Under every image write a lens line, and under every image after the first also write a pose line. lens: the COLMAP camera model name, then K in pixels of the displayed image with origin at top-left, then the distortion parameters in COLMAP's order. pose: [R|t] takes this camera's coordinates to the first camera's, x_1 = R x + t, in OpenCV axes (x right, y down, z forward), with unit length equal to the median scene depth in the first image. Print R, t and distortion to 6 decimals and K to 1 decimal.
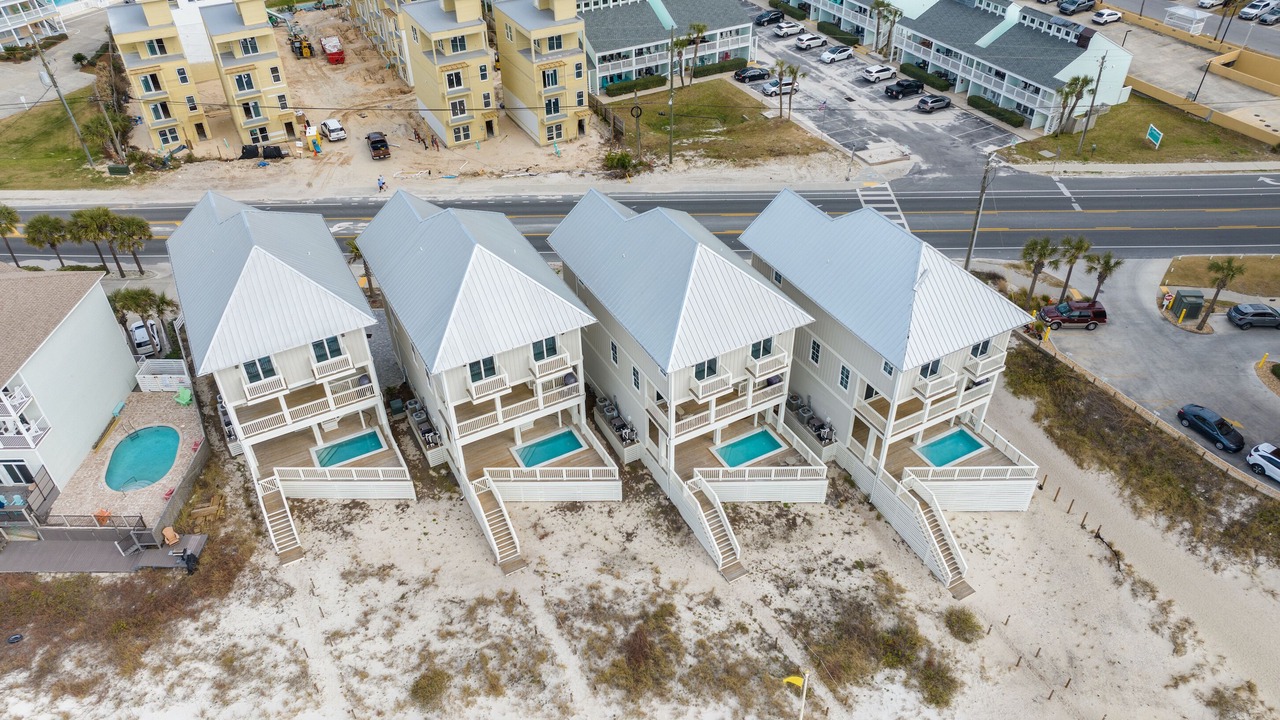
lens RADIAL K [[908.5, 0, 640.0], [0, 908.5, 360.0], [0, 0, 1]] dist [-0.027361, 0.029565]
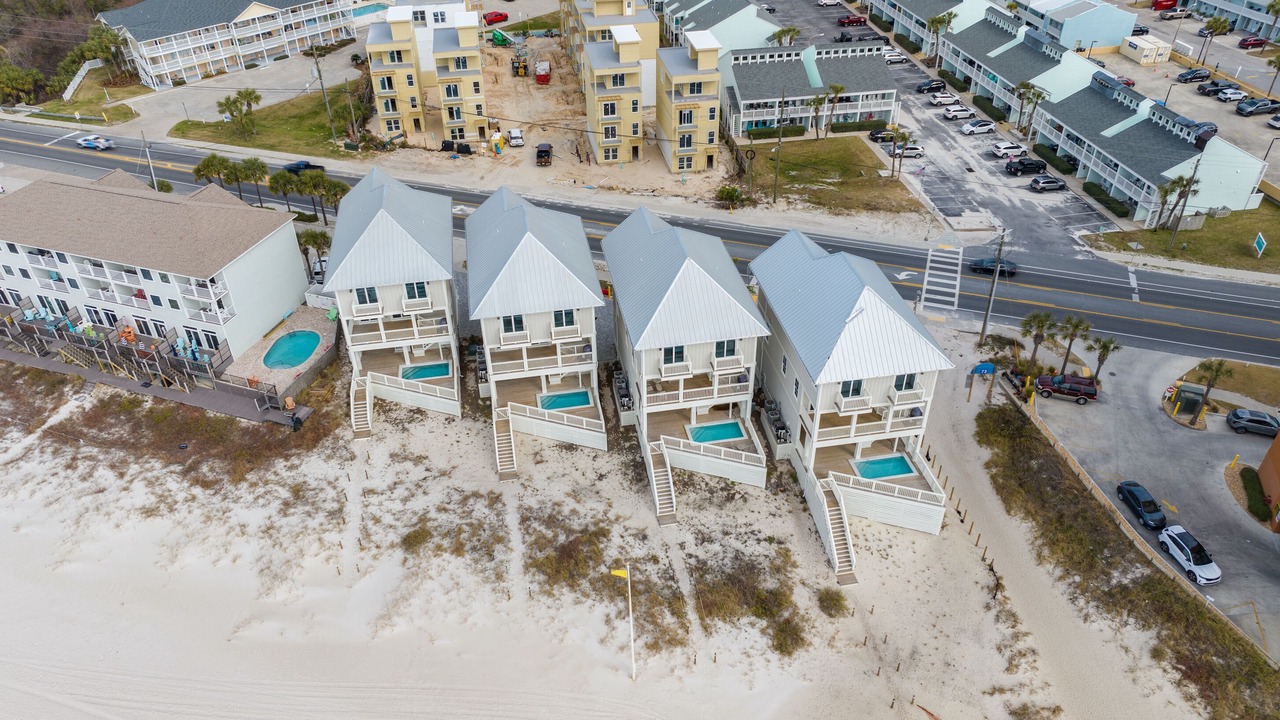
lens RADIAL K [[912.6, 0, 640.0], [0, 912.6, 360.0], [0, 0, 1]] dist [-0.004843, 0.002842]
pose [[0.948994, 0.186398, -0.254296, 0.264241], [-0.195429, 0.980662, -0.010492, 0.028944], [0.247422, 0.059654, 0.967070, -0.183696]]
